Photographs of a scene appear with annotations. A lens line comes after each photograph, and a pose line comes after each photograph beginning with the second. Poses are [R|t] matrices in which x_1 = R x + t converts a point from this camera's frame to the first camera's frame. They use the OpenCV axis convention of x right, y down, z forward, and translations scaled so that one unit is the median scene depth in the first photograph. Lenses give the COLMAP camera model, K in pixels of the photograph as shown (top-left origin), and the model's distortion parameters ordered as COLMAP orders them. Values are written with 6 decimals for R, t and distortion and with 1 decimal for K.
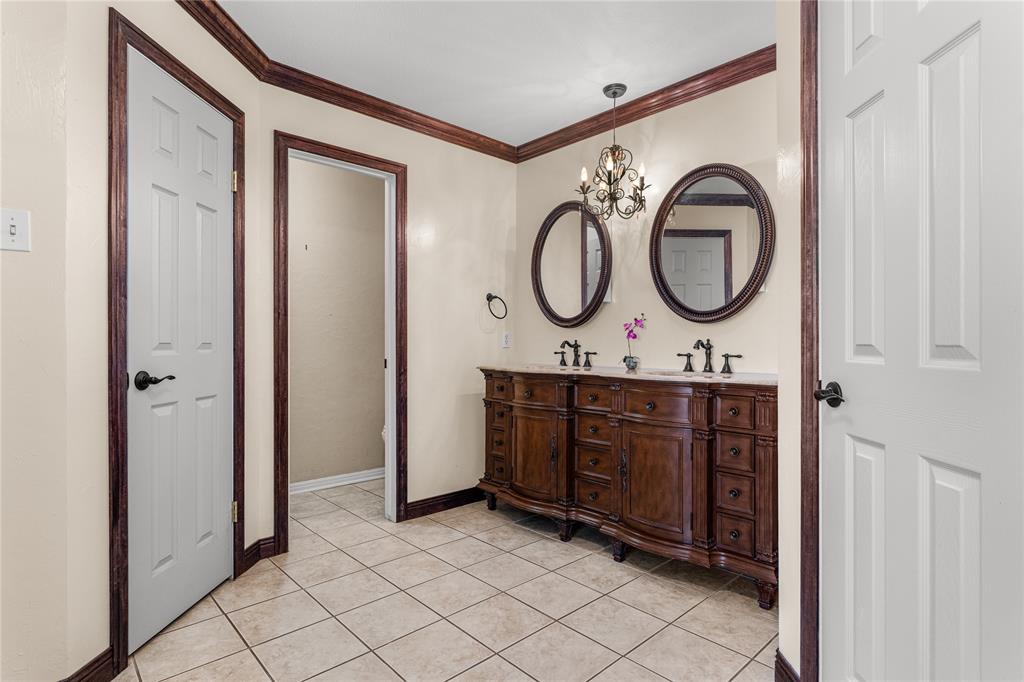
lens RADIAL K [[524.4, 0, 512.0], [0, 524.4, 341.0], [0, 0, 1]] dist [-0.001216, -0.000845]
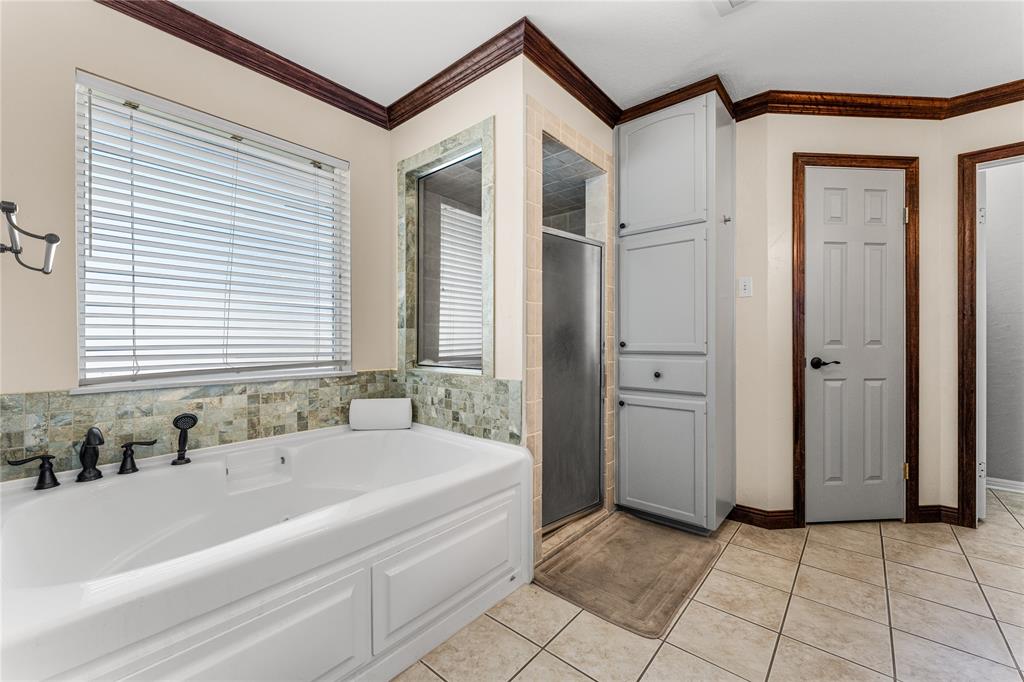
lens RADIAL K [[405.2, 0, 512.0], [0, 405.2, 341.0], [0, 0, 1]] dist [-0.002116, -0.000242]
pose [[0.110184, -0.001496, -0.993910, 0.360146], [0.002996, 0.999995, -0.001173, 0.003300], [0.993907, -0.002848, 0.110188, -0.078194]]
